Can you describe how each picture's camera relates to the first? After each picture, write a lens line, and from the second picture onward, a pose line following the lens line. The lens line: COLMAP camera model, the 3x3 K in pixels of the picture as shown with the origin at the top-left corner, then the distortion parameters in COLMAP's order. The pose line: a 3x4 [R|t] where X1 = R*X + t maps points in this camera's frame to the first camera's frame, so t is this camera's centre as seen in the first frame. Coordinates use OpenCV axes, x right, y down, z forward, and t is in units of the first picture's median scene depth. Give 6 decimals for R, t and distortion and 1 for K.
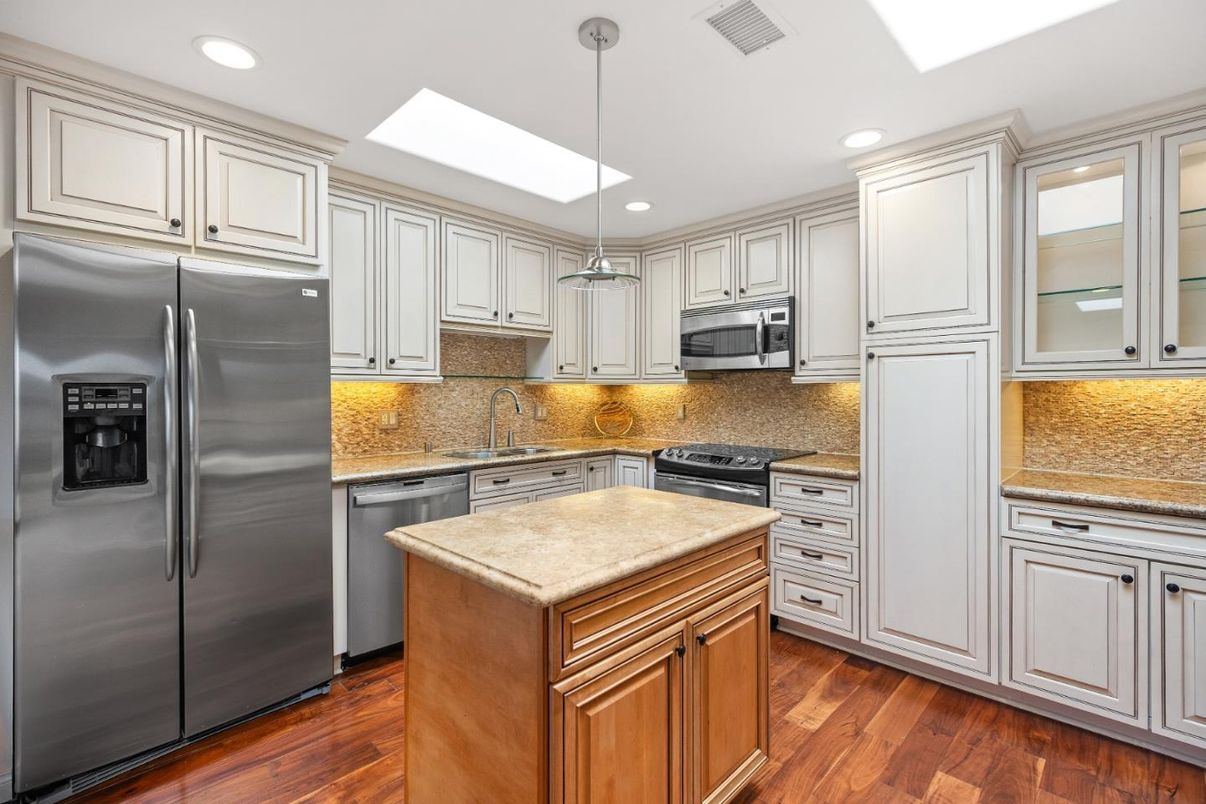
lens RADIAL K [[538.5, 0, 602.3], [0, 538.5, 390.9], [0, 0, 1]] dist [-0.001751, -0.000388]
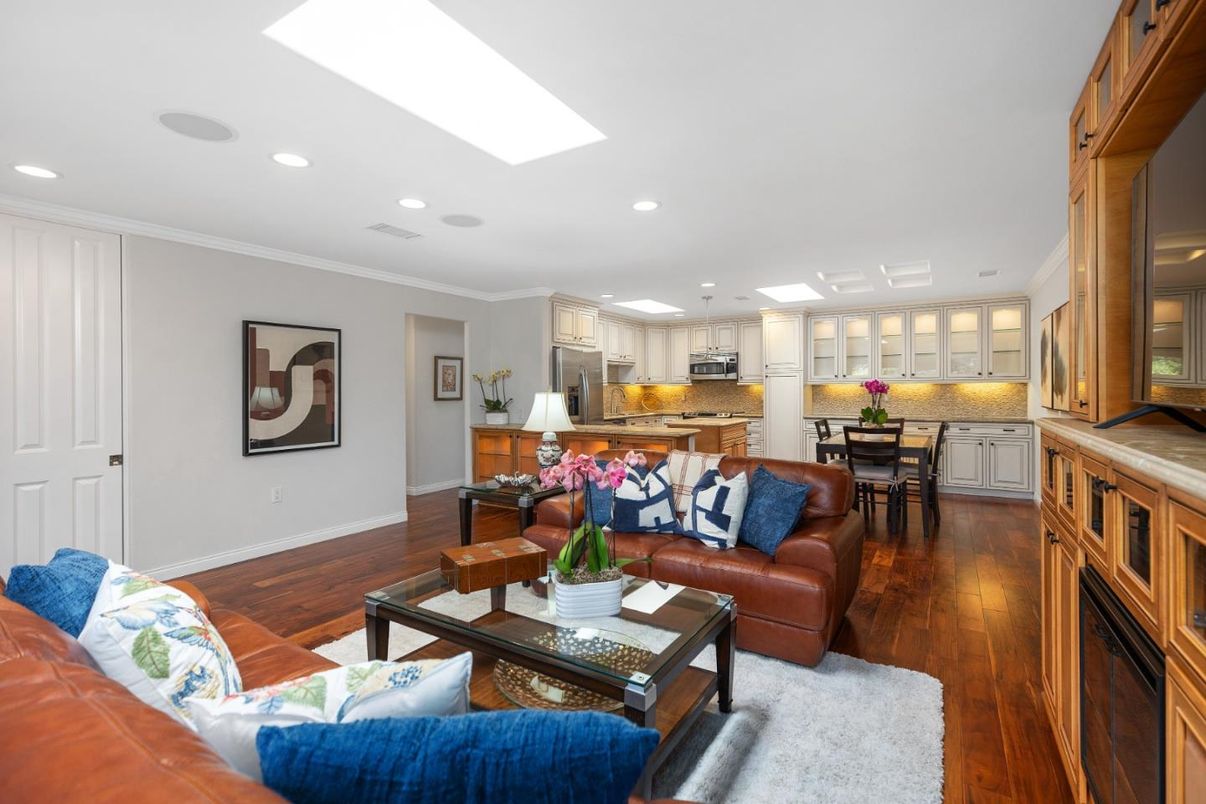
lens RADIAL K [[538.5, 0, 602.3], [0, 538.5, 390.9], [0, 0, 1]] dist [-0.001751, -0.000388]
pose [[0.977286, -0.006397, 0.211830, -0.994836], [0.005786, 0.999977, 0.003506, 0.001025], [-0.211847, -0.002200, 0.977300, -1.678323]]
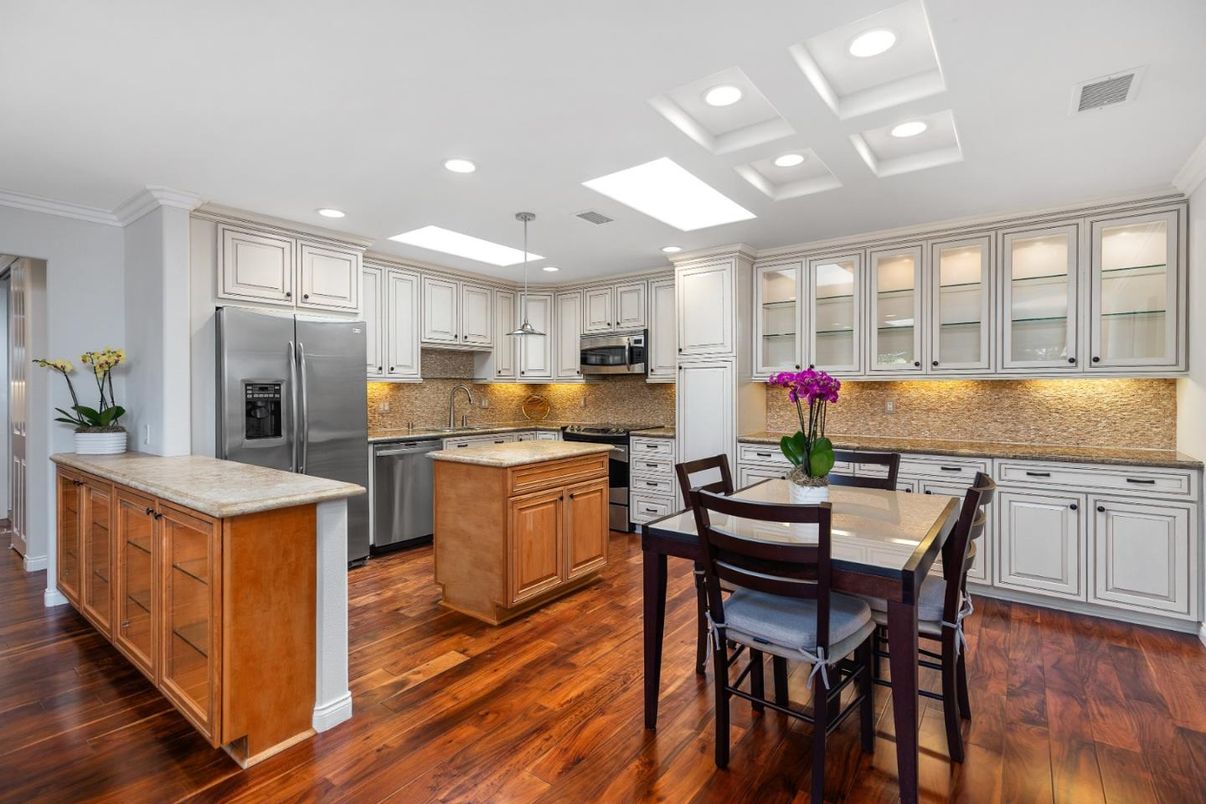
lens RADIAL K [[551.3, 0, 602.4], [0, 551.3, 391.3], [0, 0, 1]] dist [-0.000057, -0.000196]
pose [[0.991201, -0.001602, 0.132359, 0.003209], [0.000973, 0.999988, 0.004818, 0.003462], [-0.132365, -0.004647, 0.991190, -0.727240]]
